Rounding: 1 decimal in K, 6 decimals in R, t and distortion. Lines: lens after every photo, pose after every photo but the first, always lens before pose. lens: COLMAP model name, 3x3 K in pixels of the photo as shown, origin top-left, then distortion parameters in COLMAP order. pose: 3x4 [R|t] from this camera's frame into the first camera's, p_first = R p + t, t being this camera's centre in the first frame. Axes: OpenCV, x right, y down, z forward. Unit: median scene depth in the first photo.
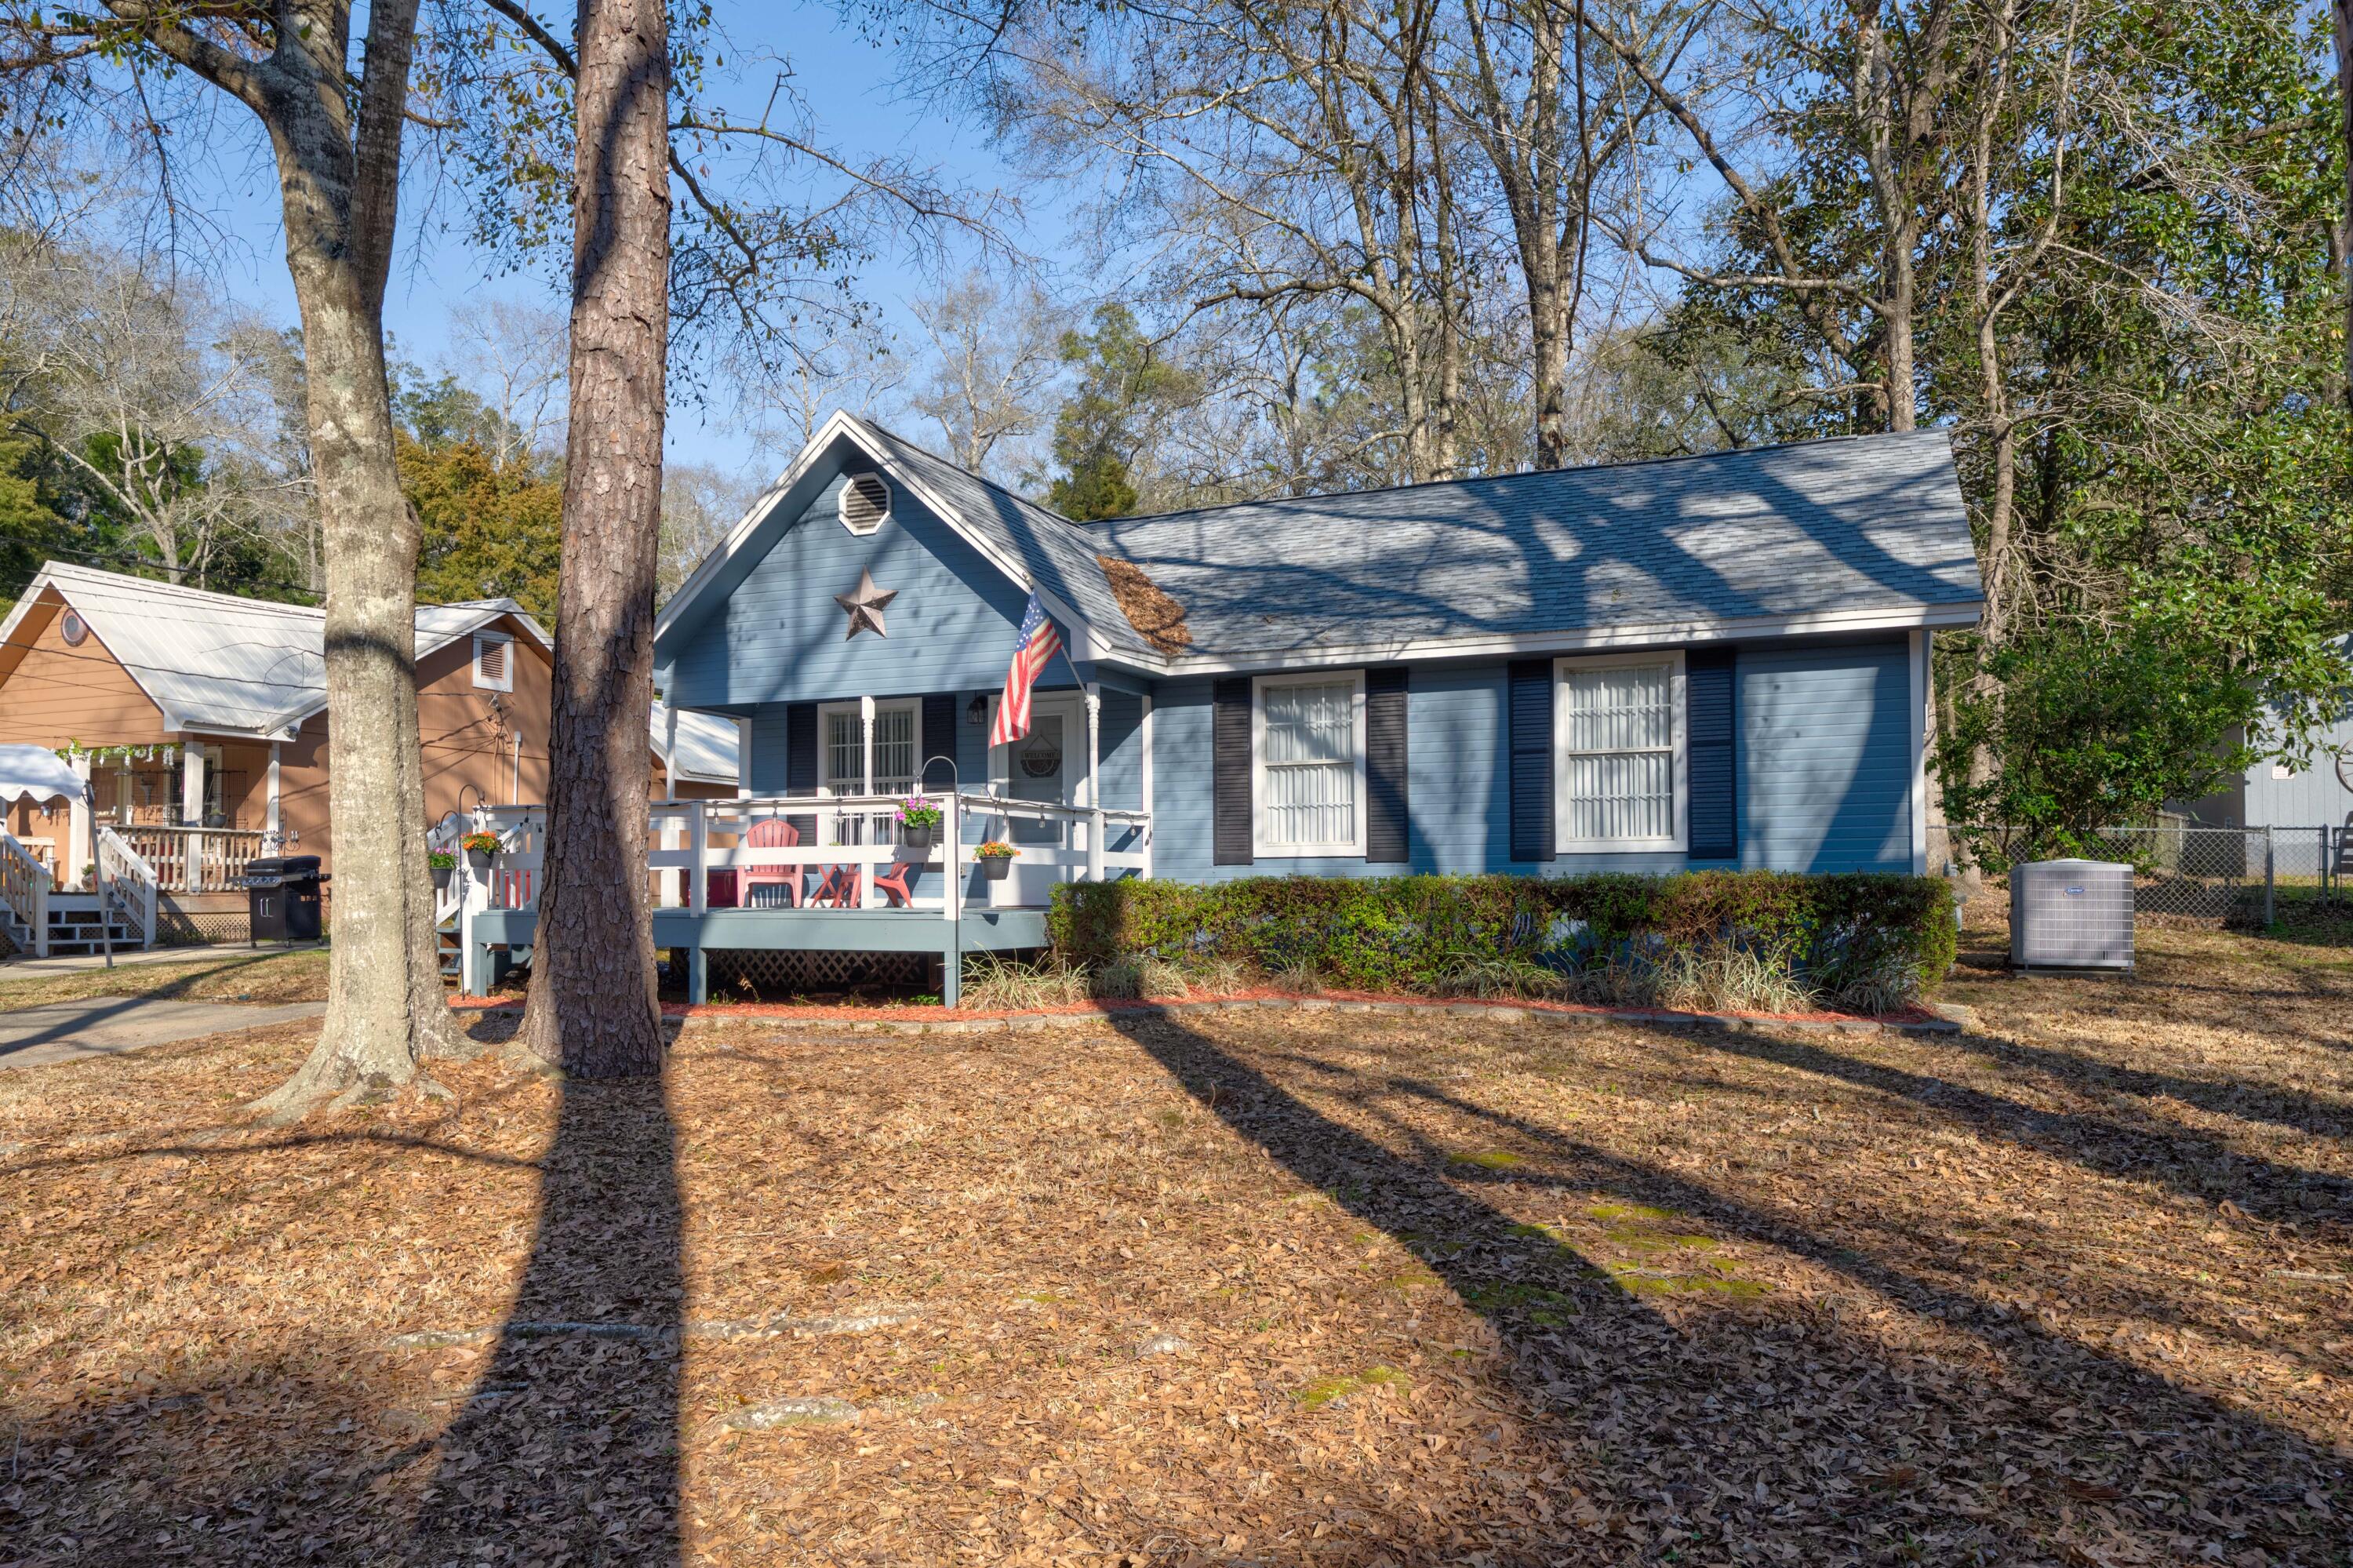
lens RADIAL K [[1528.1, 0, 1191.2], [0, 1528.1, 865.6], [0, 0, 1]] dist [-0.000337, 0.002574]
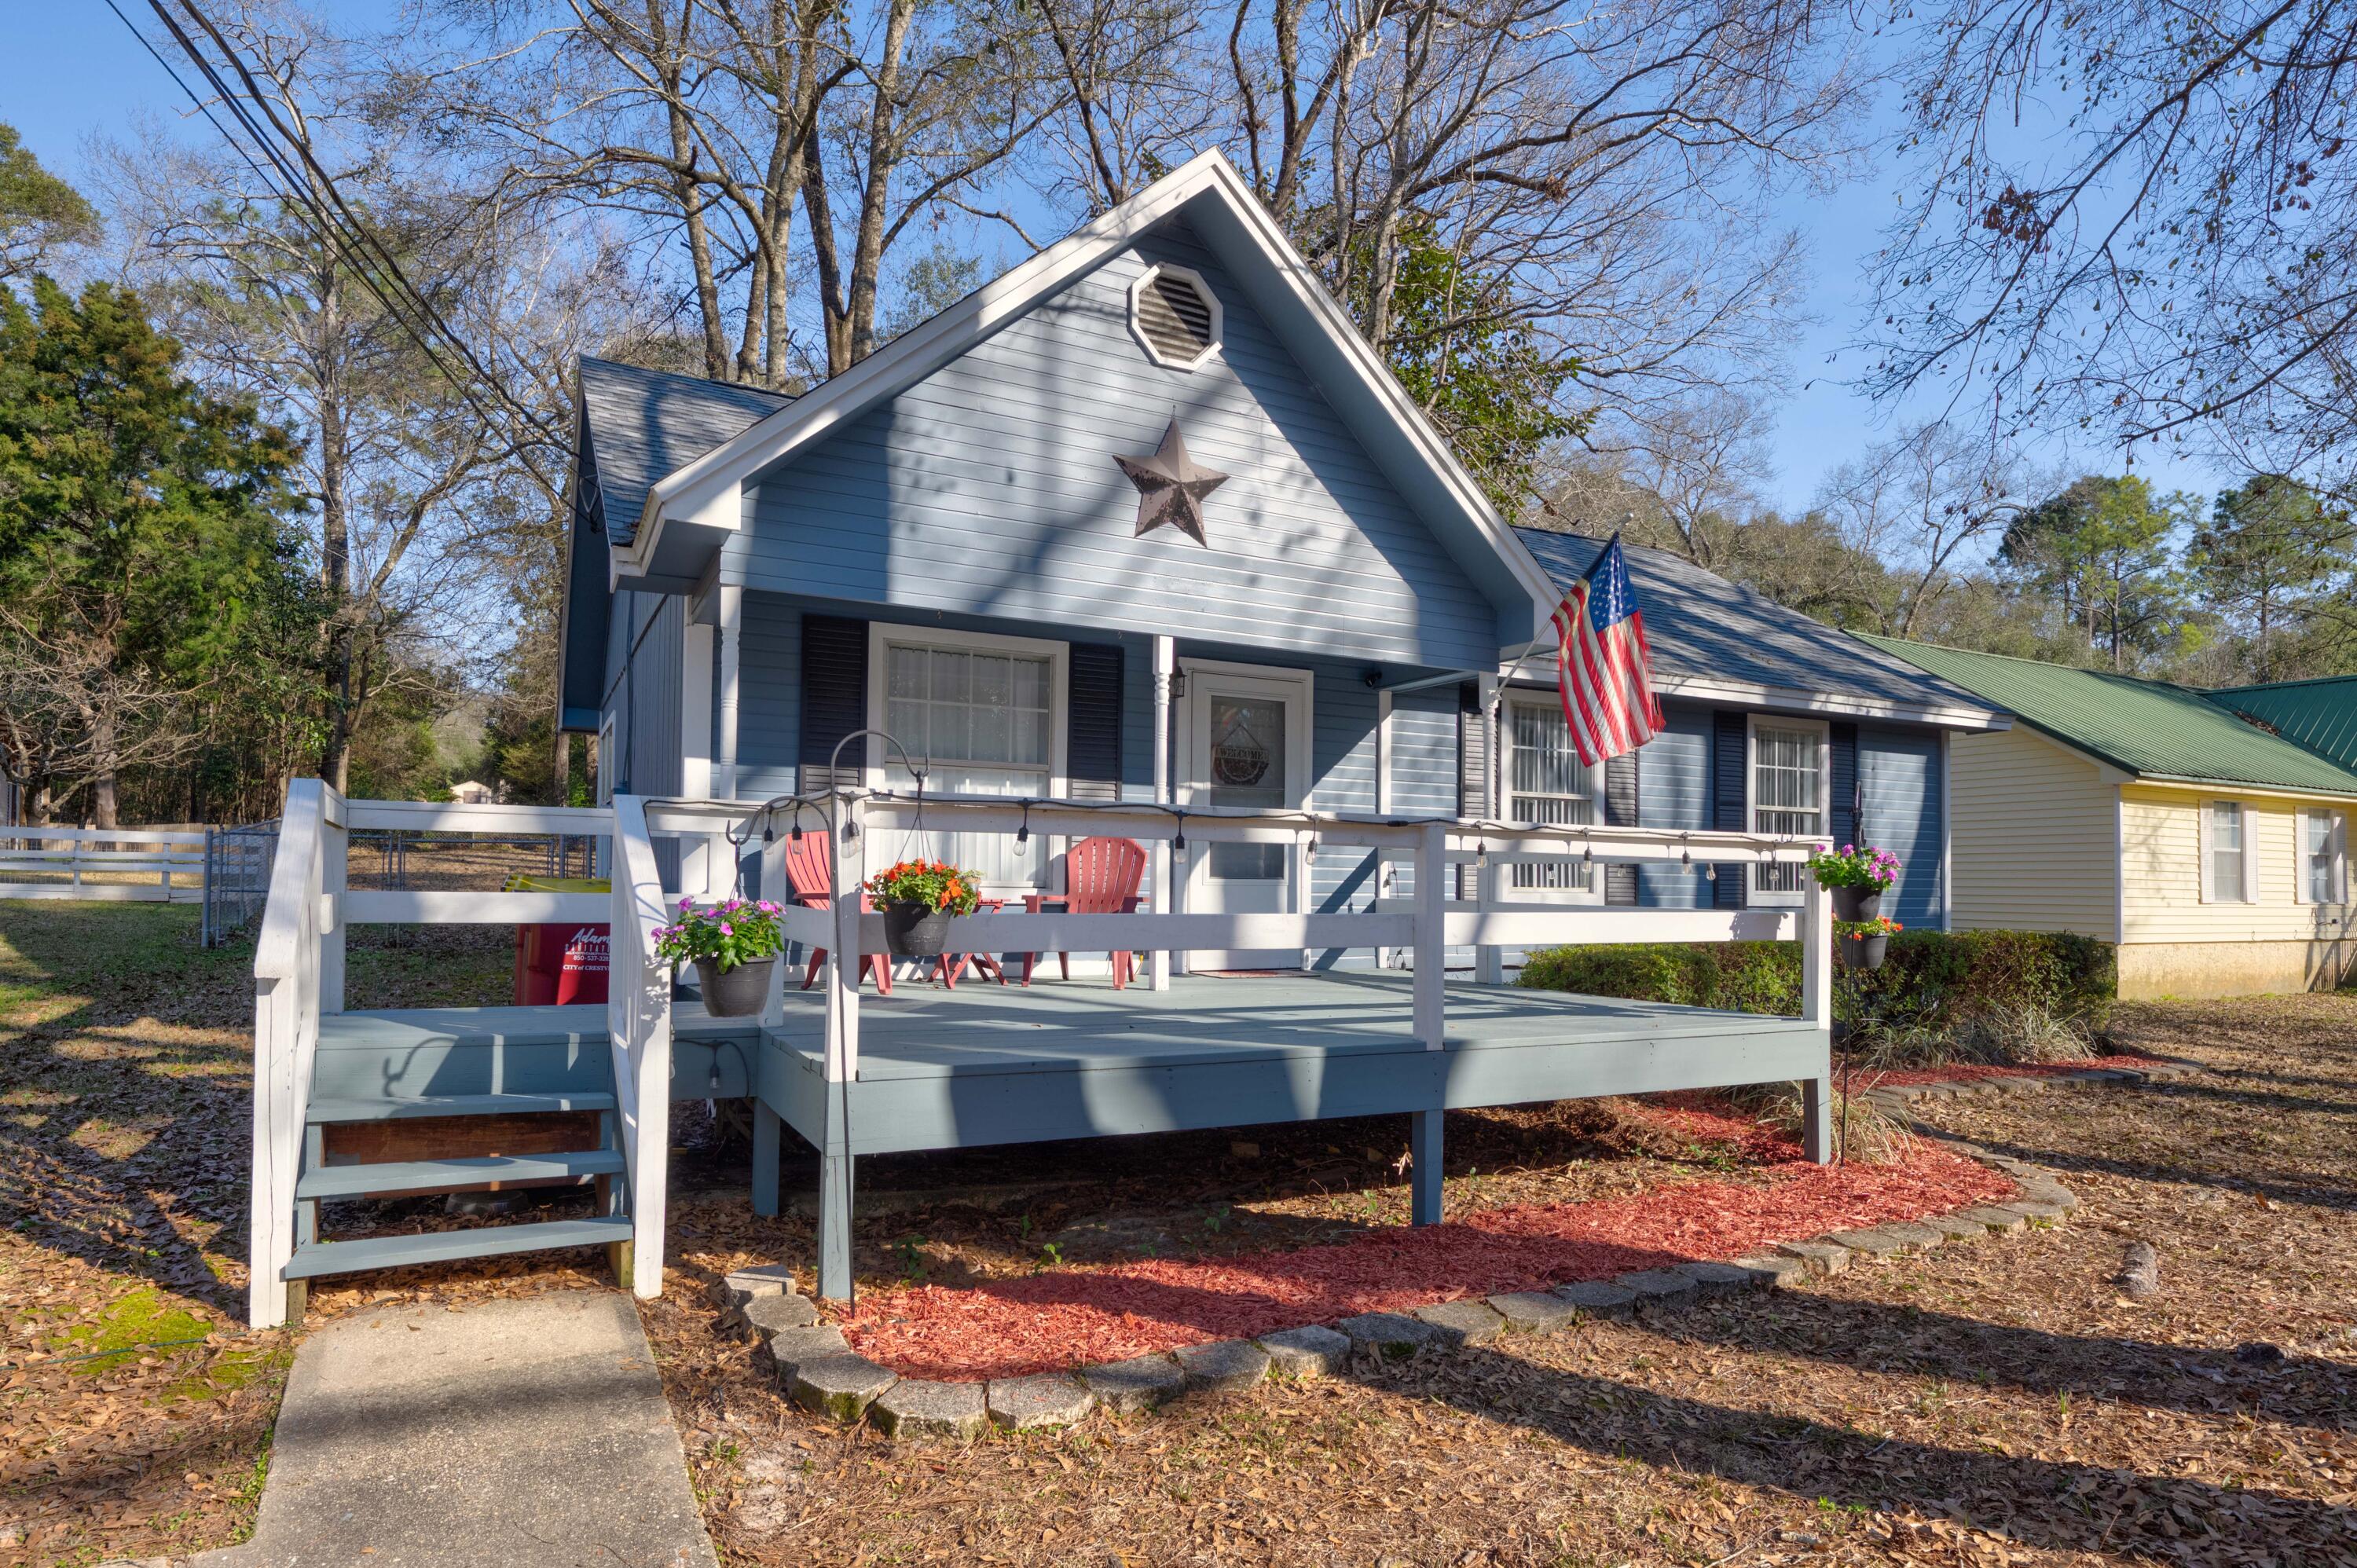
lens RADIAL K [[1304.2, 0, 1198.0], [0, 1304.2, 848.4], [0, 0, 1]] dist [0.003291, 0.000170]
pose [[0.635137, 0.032113, 0.771732, -0.621876], [-0.029763, 0.999411, -0.017092, -0.019912], [-0.771826, -0.012113, 0.635718, 0.691306]]
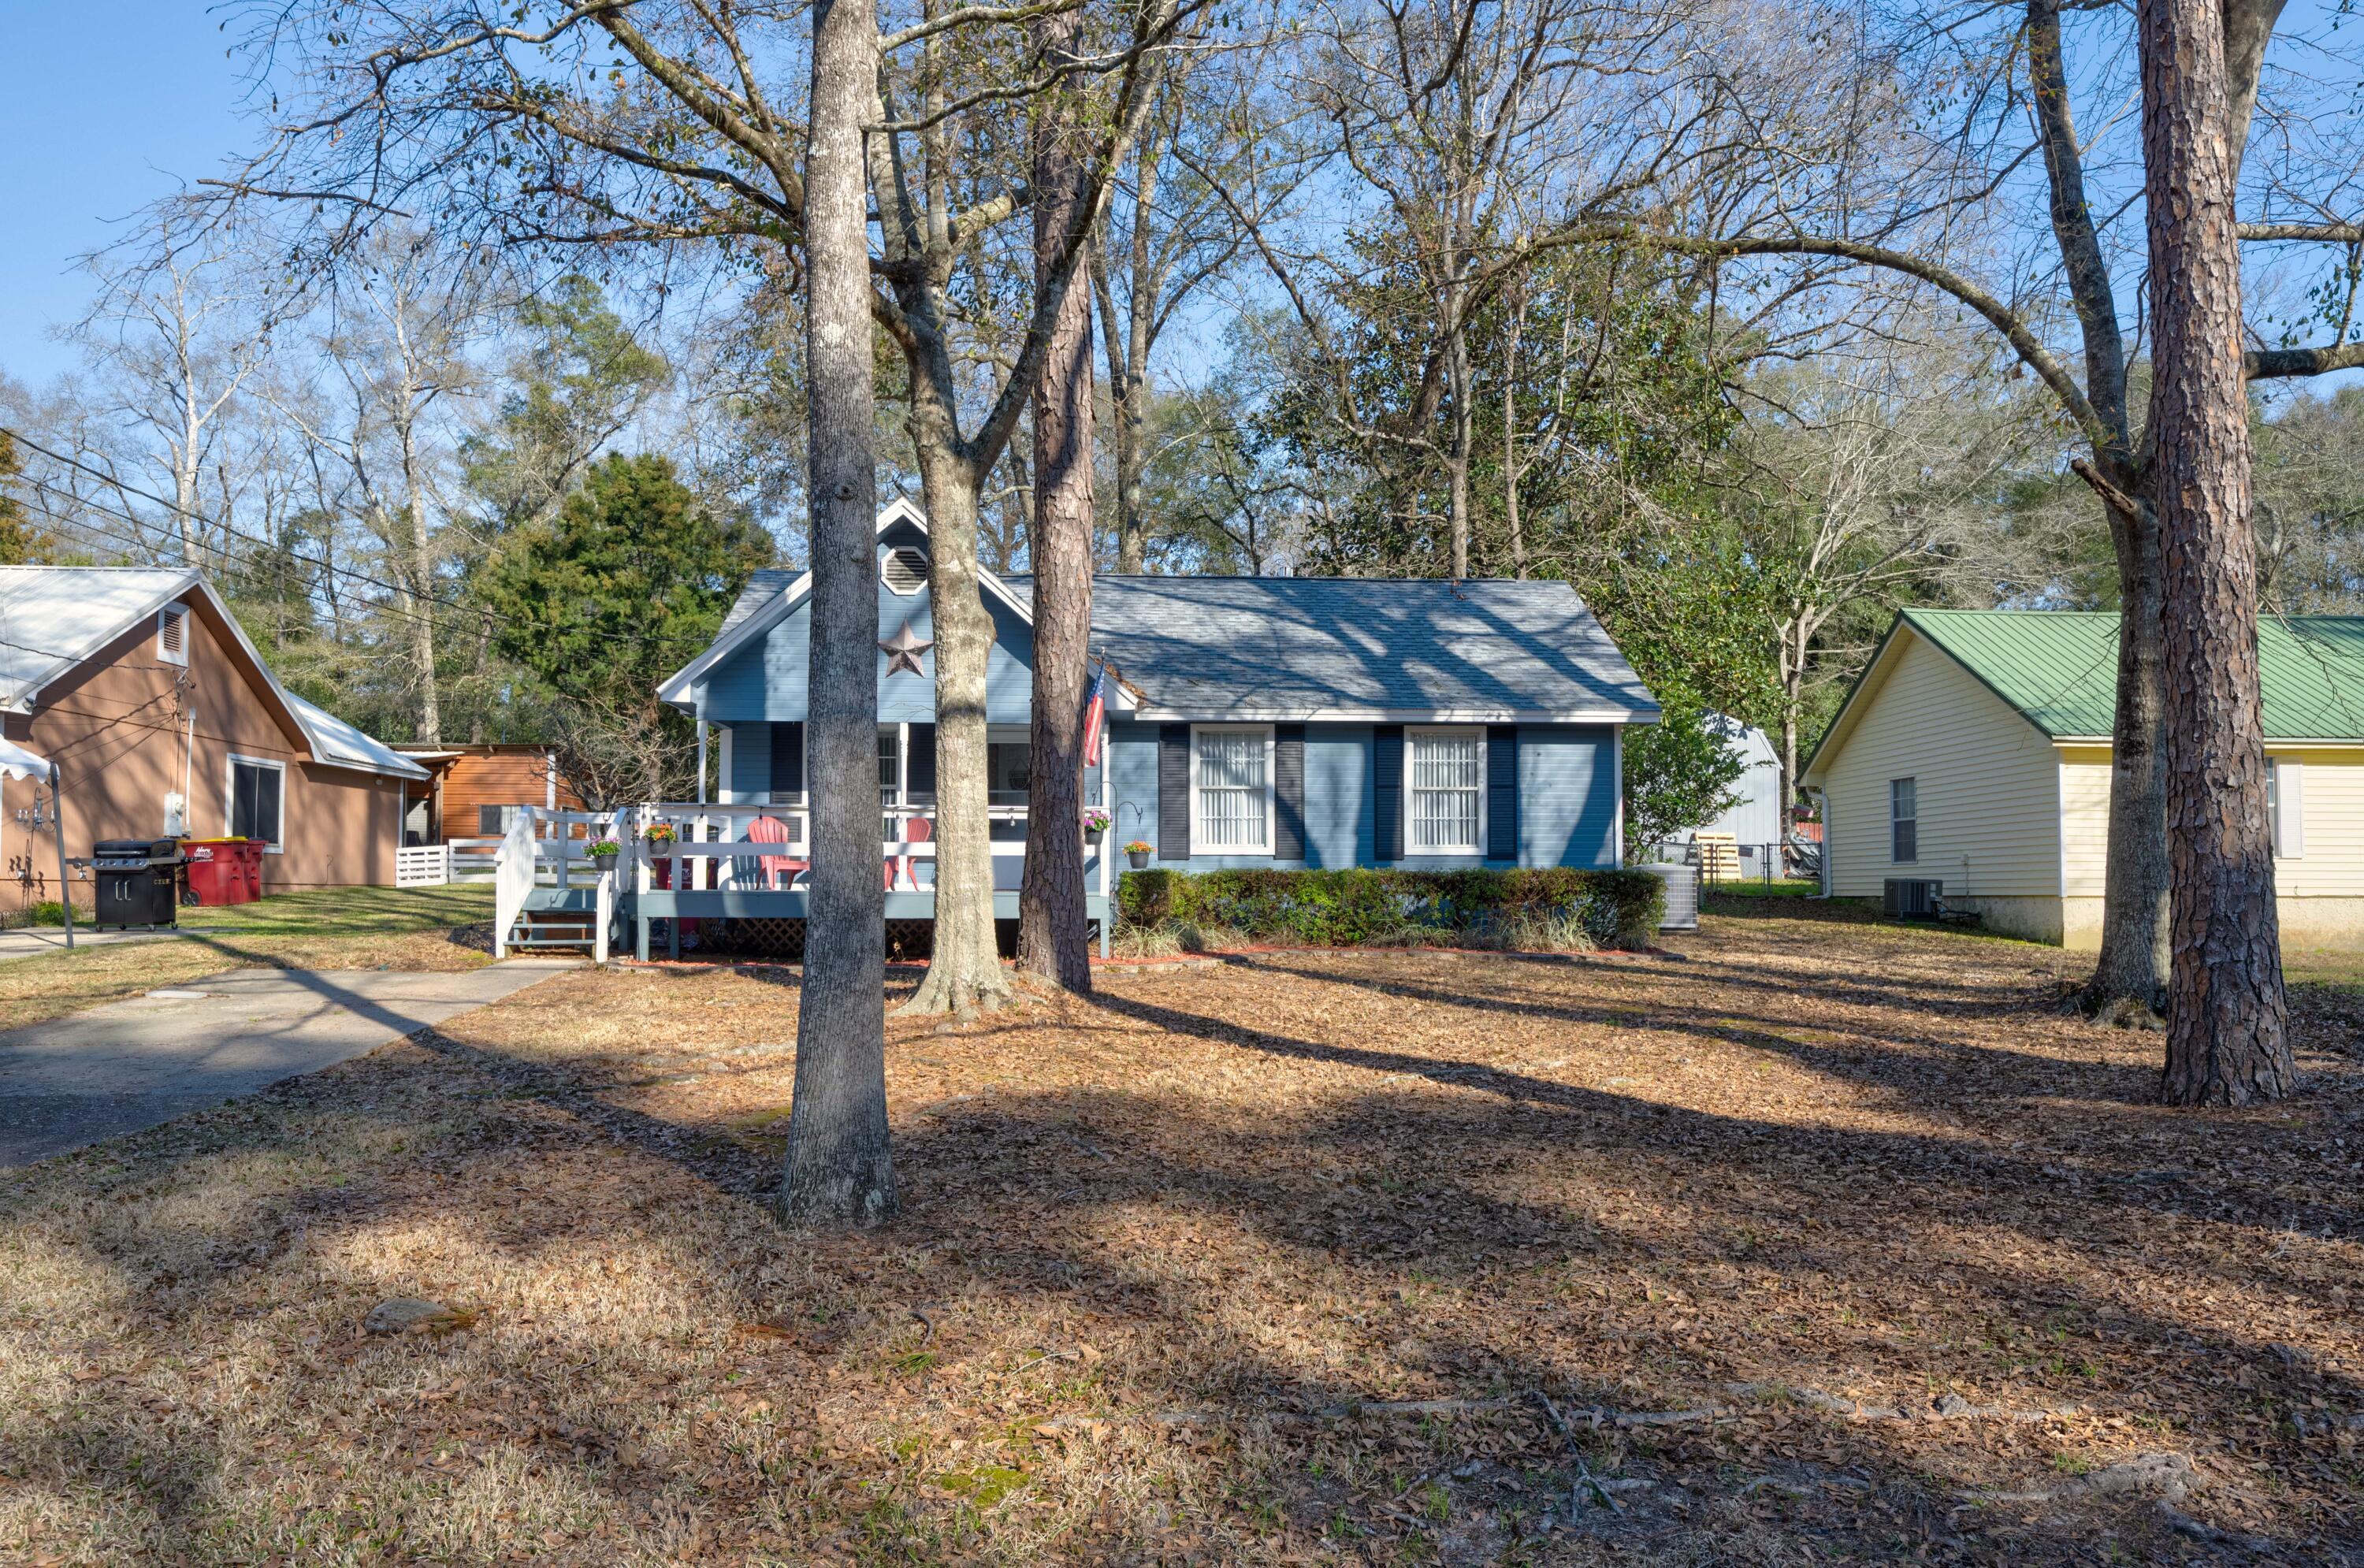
lens RADIAL K [[1602.9, 0, 1231.1], [0, 1602.9, 826.4], [0, 0, 1]] dist [0.006694, 0.001771]
pose [[0.891575, 0.023100, 0.452284, -0.591019], [-0.011326, 0.999523, -0.028723, 0.009612], [-0.452732, 0.020486, 0.891411, -0.309127]]
